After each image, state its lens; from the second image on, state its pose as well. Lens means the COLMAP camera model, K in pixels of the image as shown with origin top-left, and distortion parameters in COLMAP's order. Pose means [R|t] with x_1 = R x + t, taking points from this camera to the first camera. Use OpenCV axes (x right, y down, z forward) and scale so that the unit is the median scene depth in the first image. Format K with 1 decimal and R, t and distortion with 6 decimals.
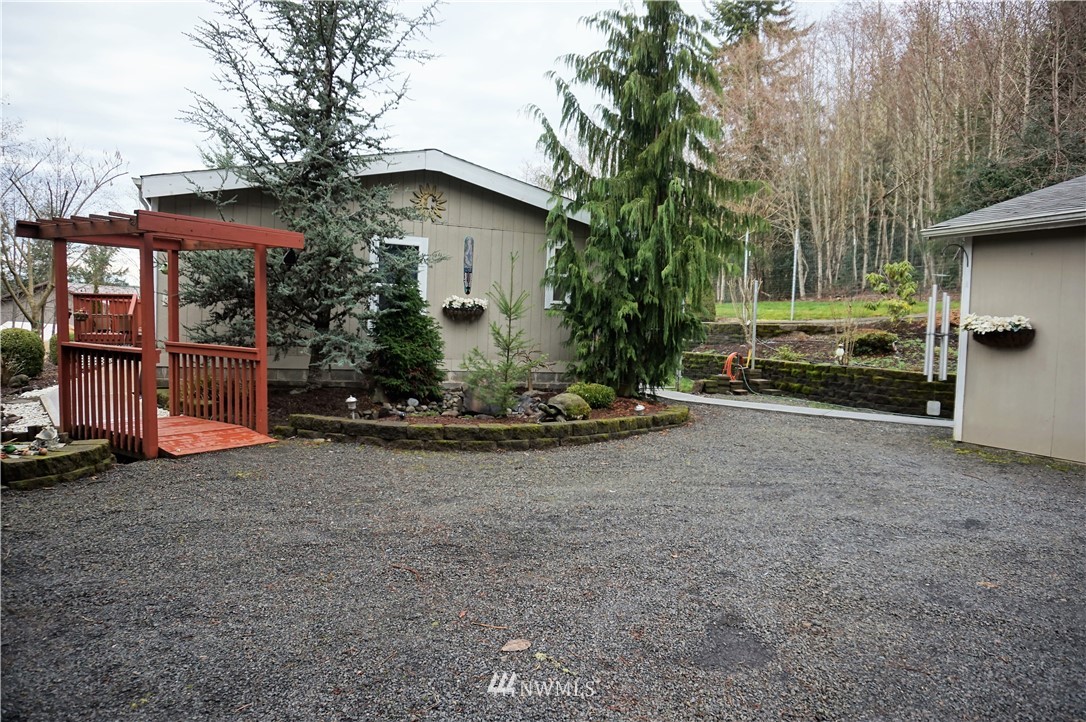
lens RADIAL K [[728.2, 0, 536.6], [0, 728.2, 364.6], [0, 0, 1]] dist [-0.052224, 0.038937]
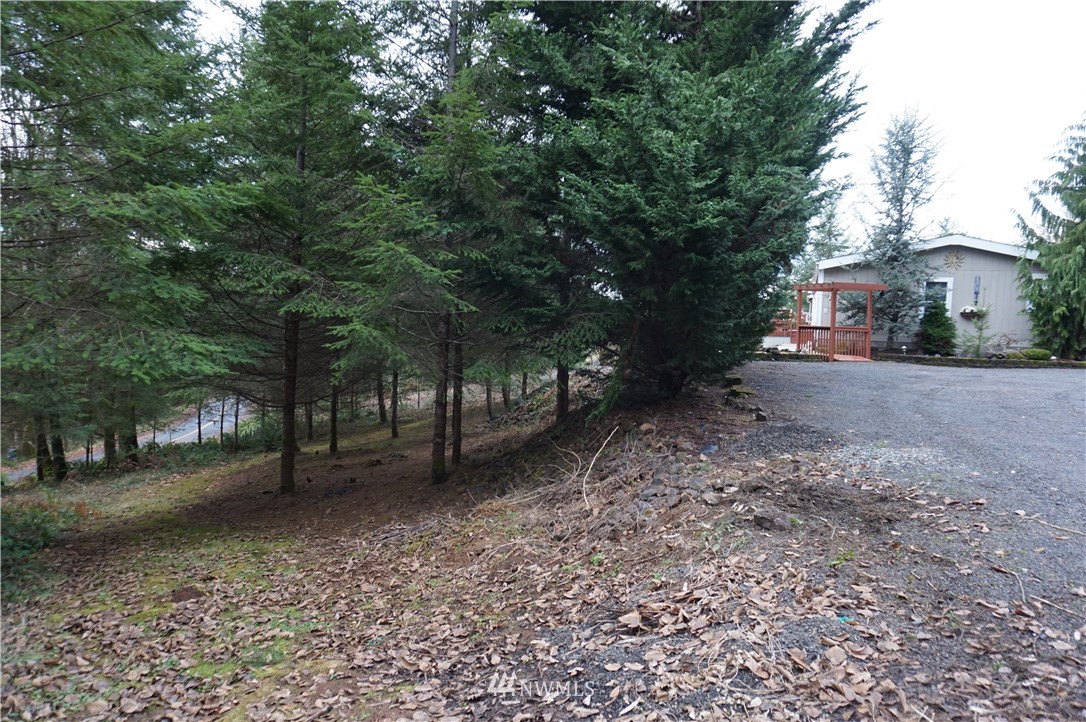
lens RADIAL K [[728.2, 0, 536.6], [0, 728.2, 364.6], [0, 0, 1]] dist [-0.052224, 0.038937]
pose [[0.724291, 0.030234, -0.688832, 0.472356], [-0.043802, 0.999038, -0.002208, 0.144110], [0.688102, 0.031771, 0.724918, -1.470927]]
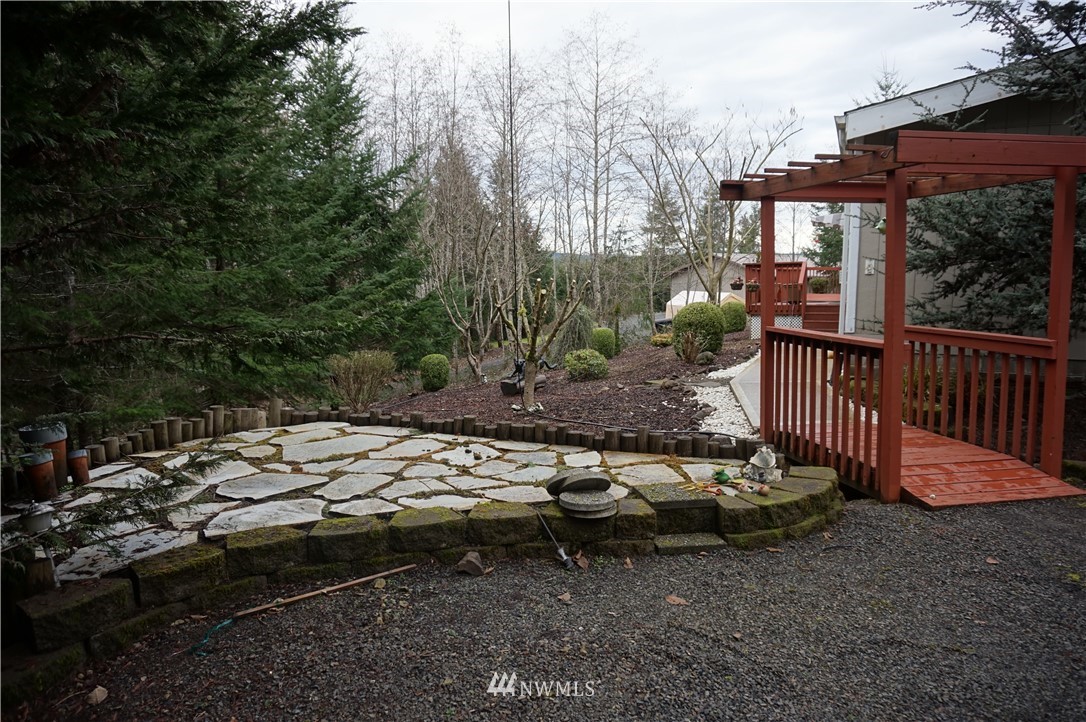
lens RADIAL K [[728.2, 0, 536.6], [0, 728.2, 364.6], [0, 0, 1]] dist [-0.052224, 0.038937]
pose [[0.676113, 0.048036, -0.735231, -0.186126], [-0.010482, 0.998399, 0.055590, -0.024699], [0.736724, -0.029878, 0.675533, 0.204327]]
